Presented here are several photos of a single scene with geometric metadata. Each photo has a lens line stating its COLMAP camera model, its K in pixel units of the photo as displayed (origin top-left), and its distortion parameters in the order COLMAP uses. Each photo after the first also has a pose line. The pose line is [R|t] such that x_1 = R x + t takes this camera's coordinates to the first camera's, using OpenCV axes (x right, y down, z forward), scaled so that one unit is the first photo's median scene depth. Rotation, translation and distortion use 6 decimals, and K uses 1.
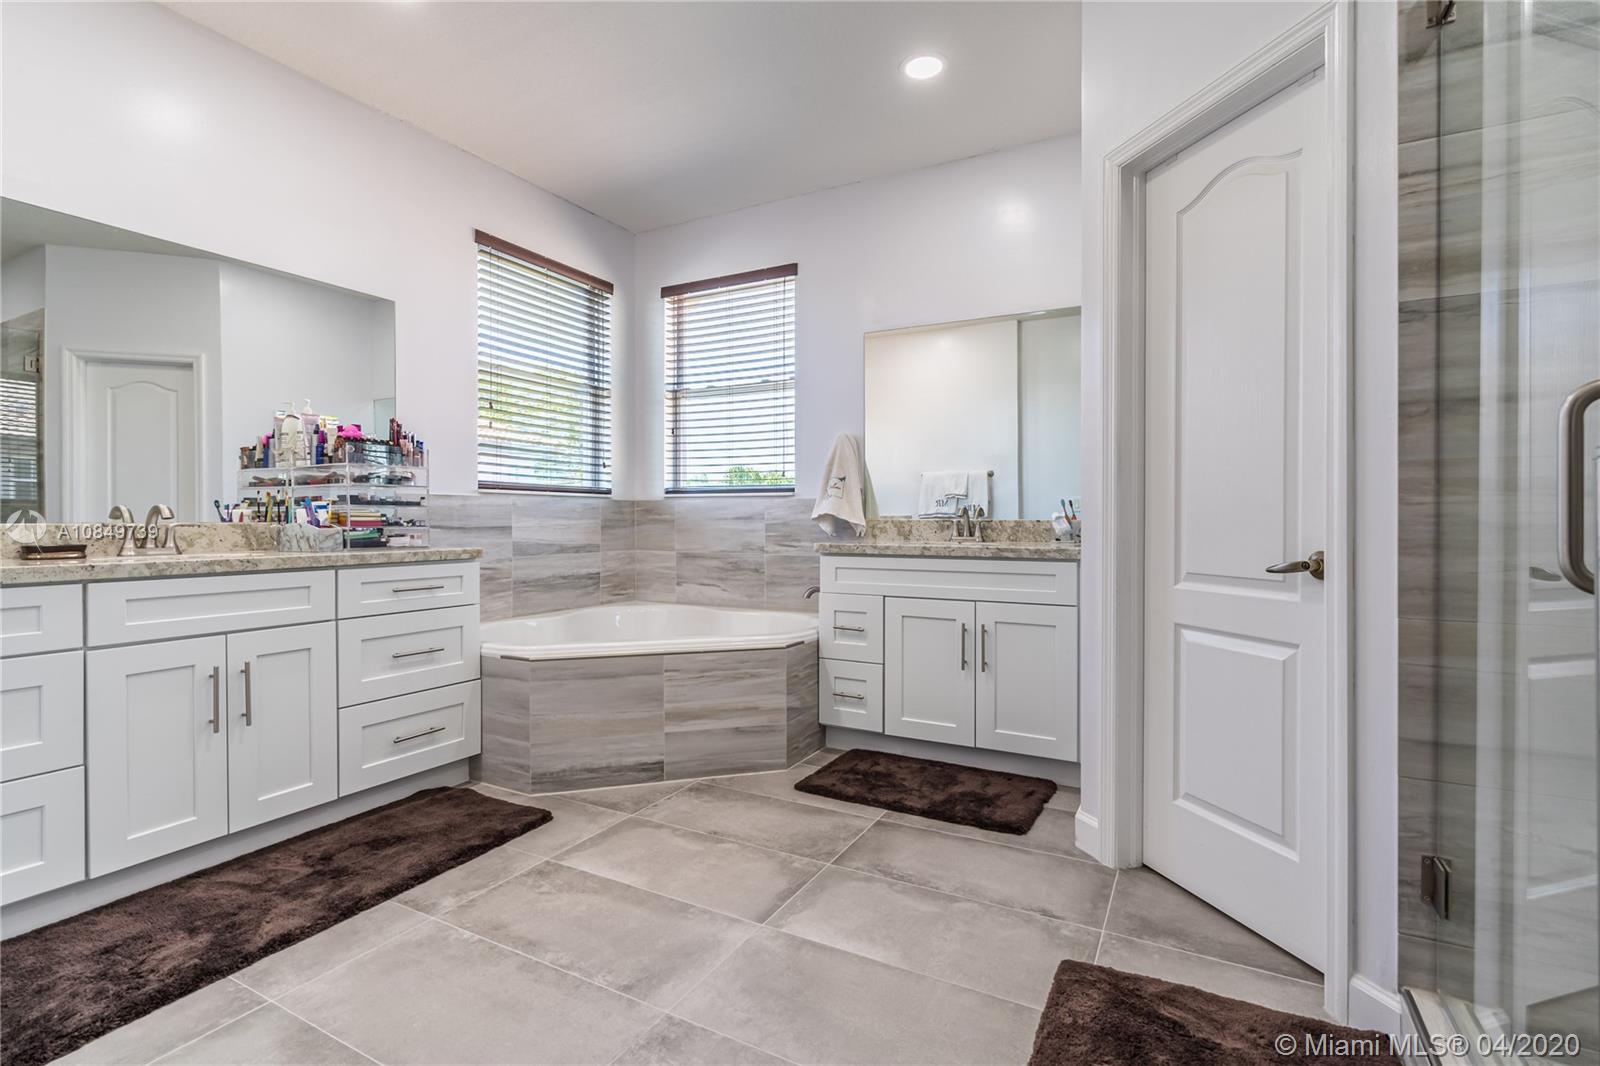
lens RADIAL K [[734.5, 0, 803.3], [0, 734.5, 526.4], [0, 0, 1]] dist [-0.007048, 0.003444]
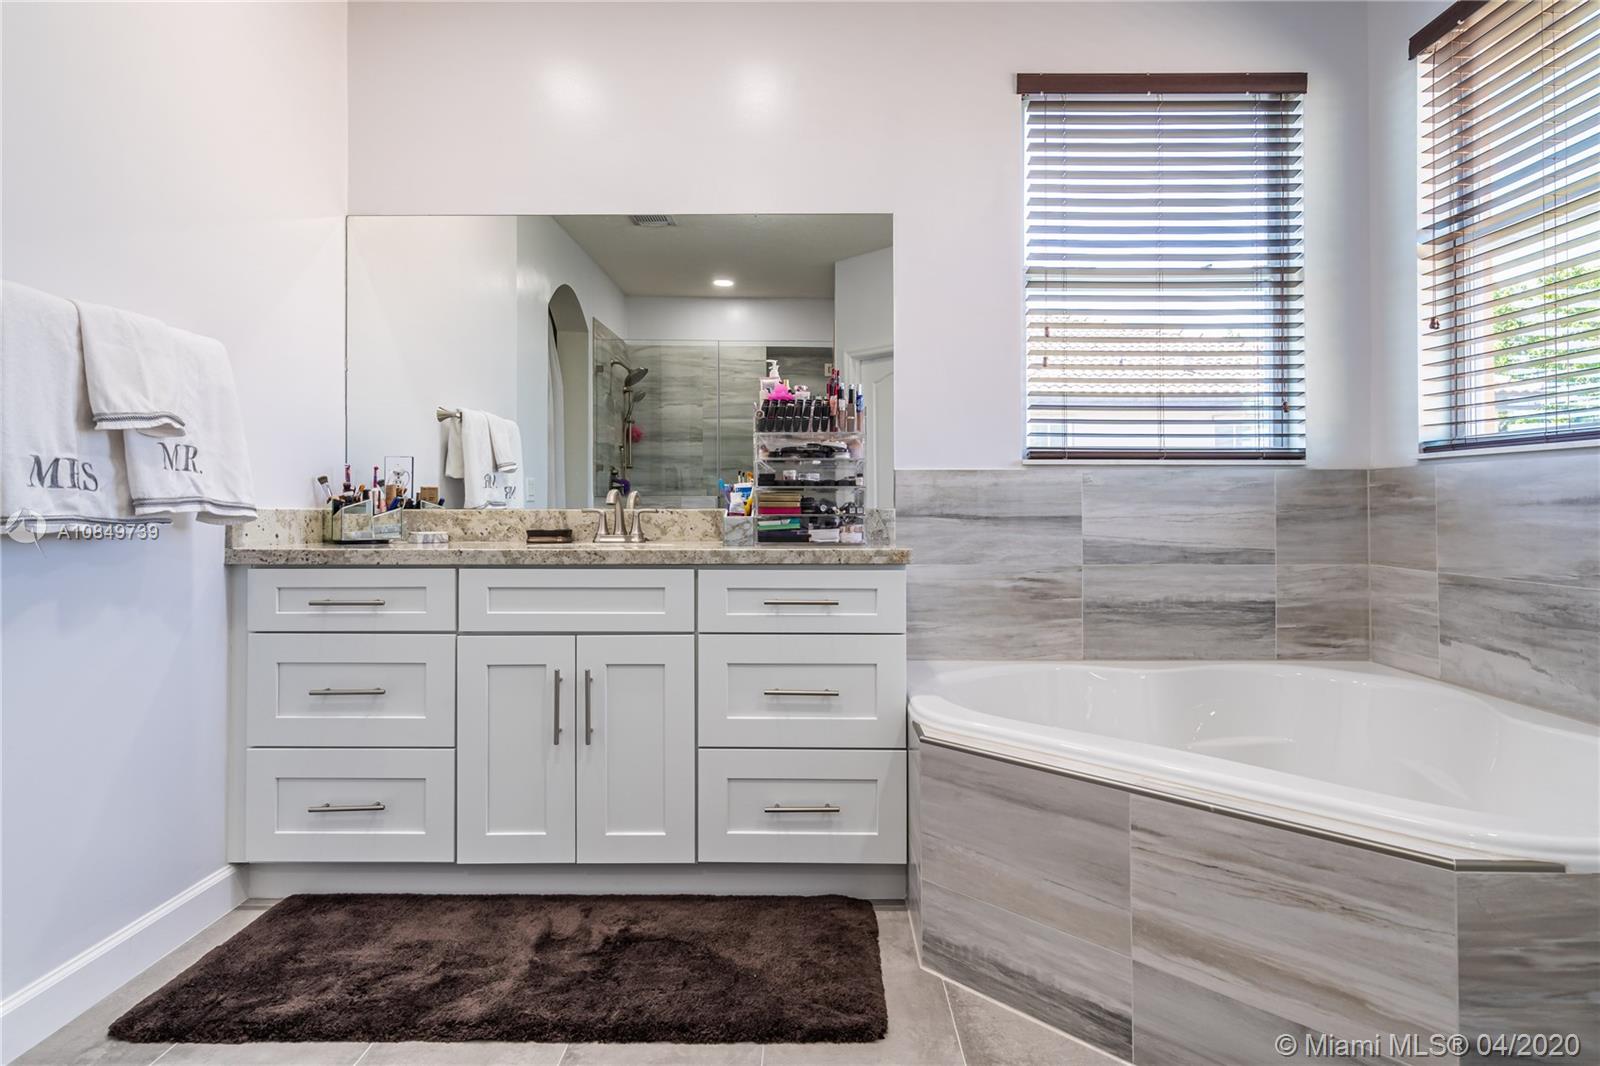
lens RADIAL K [[885.5, 0, 820.2], [0, 885.5, 498.9], [0, 0, 1]] dist [0.007230, 0.000344]
pose [[0.475615, -0.009489, -0.879602, 0.179675], [-0.007530, 0.999861, -0.014858, -0.002017], [0.879621, 0.013690, 0.475477, 0.456550]]
